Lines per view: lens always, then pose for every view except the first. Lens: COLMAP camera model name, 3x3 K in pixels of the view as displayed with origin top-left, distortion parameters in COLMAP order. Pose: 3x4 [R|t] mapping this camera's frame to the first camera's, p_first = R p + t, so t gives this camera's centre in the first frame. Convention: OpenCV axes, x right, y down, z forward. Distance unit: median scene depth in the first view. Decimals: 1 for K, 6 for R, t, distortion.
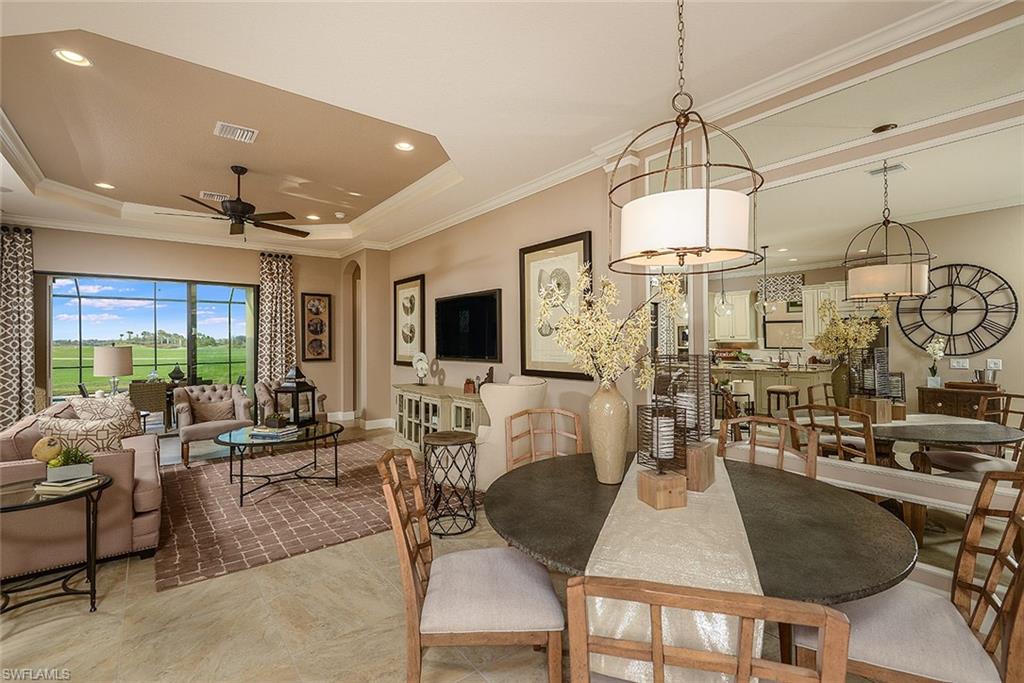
lens RADIAL K [[451.1, 0, 515.1], [0, 451.1, 339.1], [0, 0, 1]] dist [-0.001705, -0.000822]
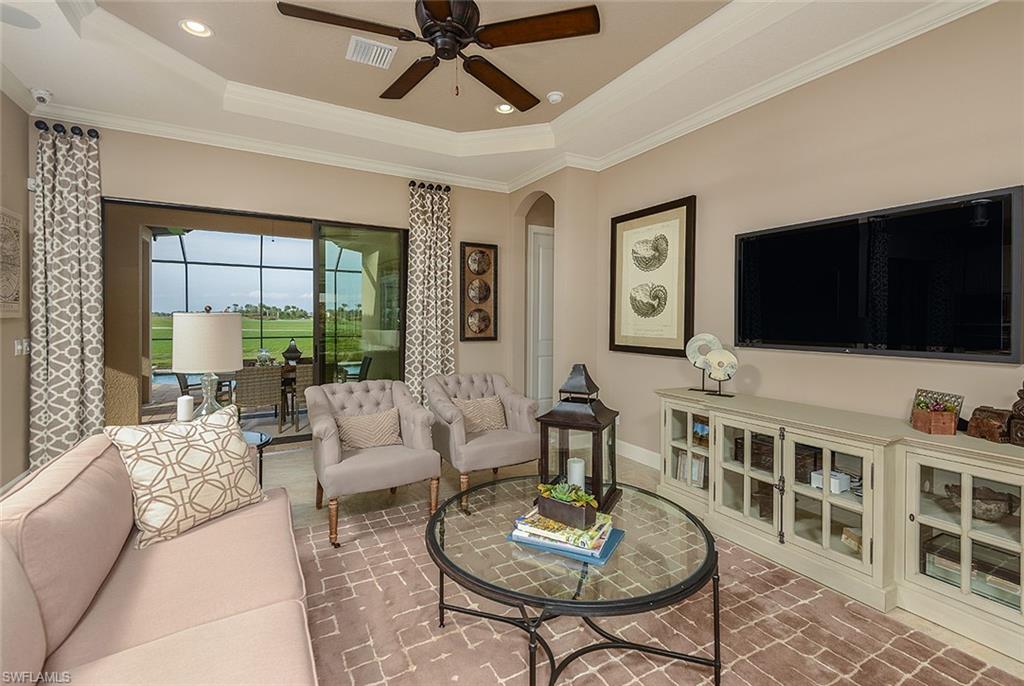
lens RADIAL K [[464.9, 0, 515.6], [0, 464.9, 321.1], [0, 0, 1]] dist [0.033621, -0.000684]
pose [[0.985400, 0.014891, -0.169603, -0.370769], [-0.012799, 0.999828, 0.013420, 0.010947], [0.169773, -0.011053, 0.985421, 0.428752]]
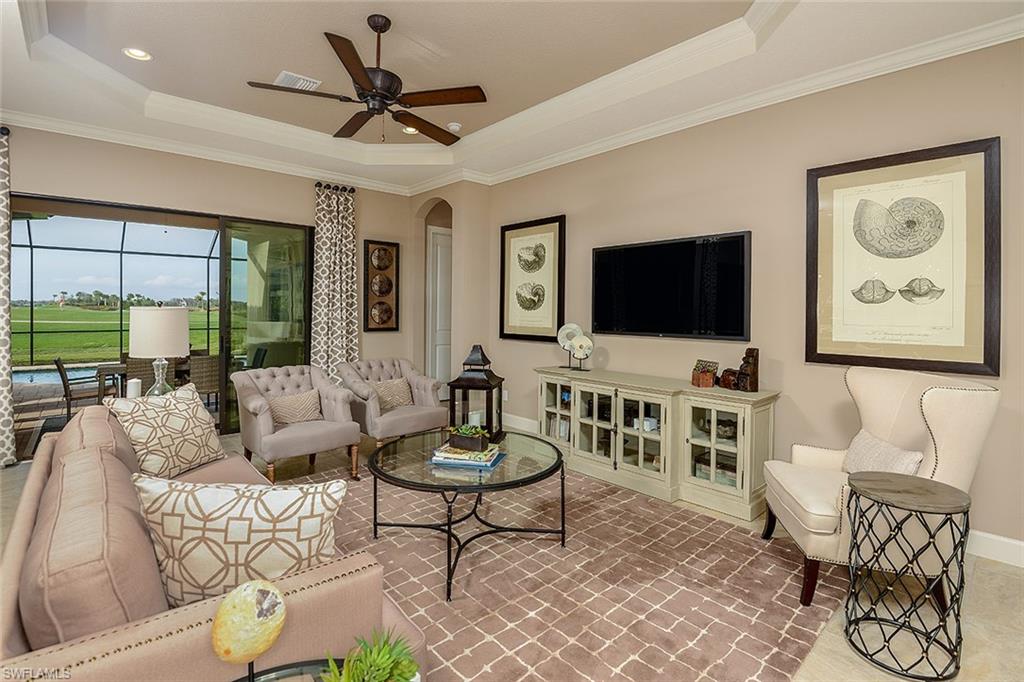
lens RADIAL K [[473.4, 0, 519.3], [0, 473.4, 315.8], [0, 0, 1]] dist [-0.021122, 0.000074]
pose [[0.997571, 0.016465, 0.067682, -0.371977], [-0.017691, 0.999689, 0.017554, 0.006760], [-0.067372, -0.018708, 0.997553, 0.280201]]
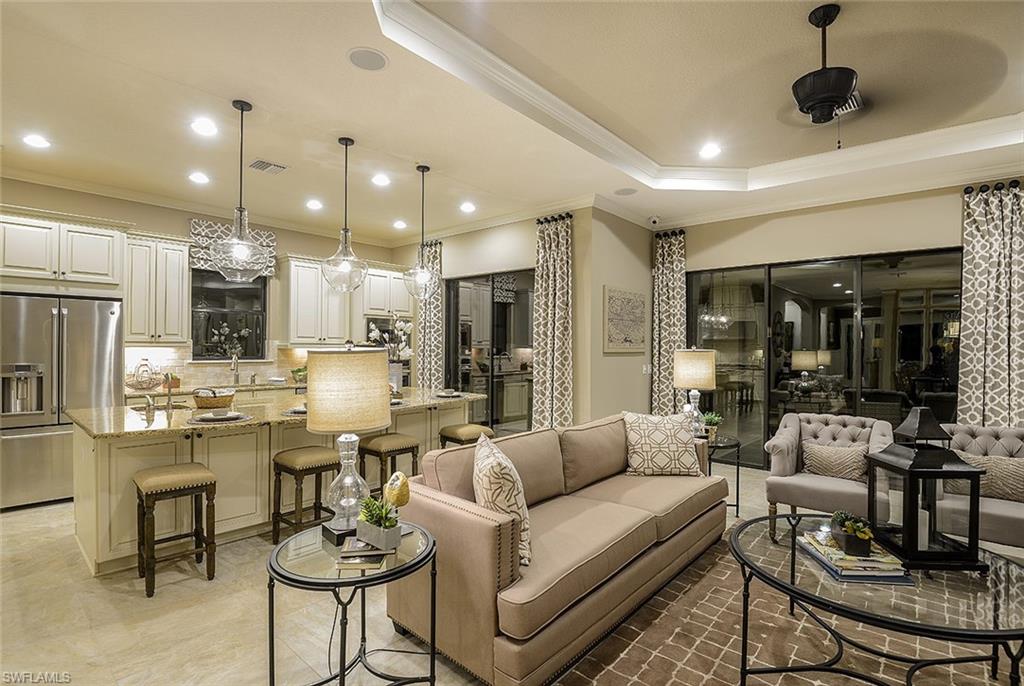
lens RADIAL K [[492.1, 0, 513.5], [0, 492.1, 345.0], [0, 0, 1]] dist [-0.014356, -0.011334]
pose [[0.183533, 0.005838, -0.982996, -0.104999], [-0.006279, 0.999969, 0.004766, 0.005436], [0.982994, 0.005298, 0.183564, 0.443996]]
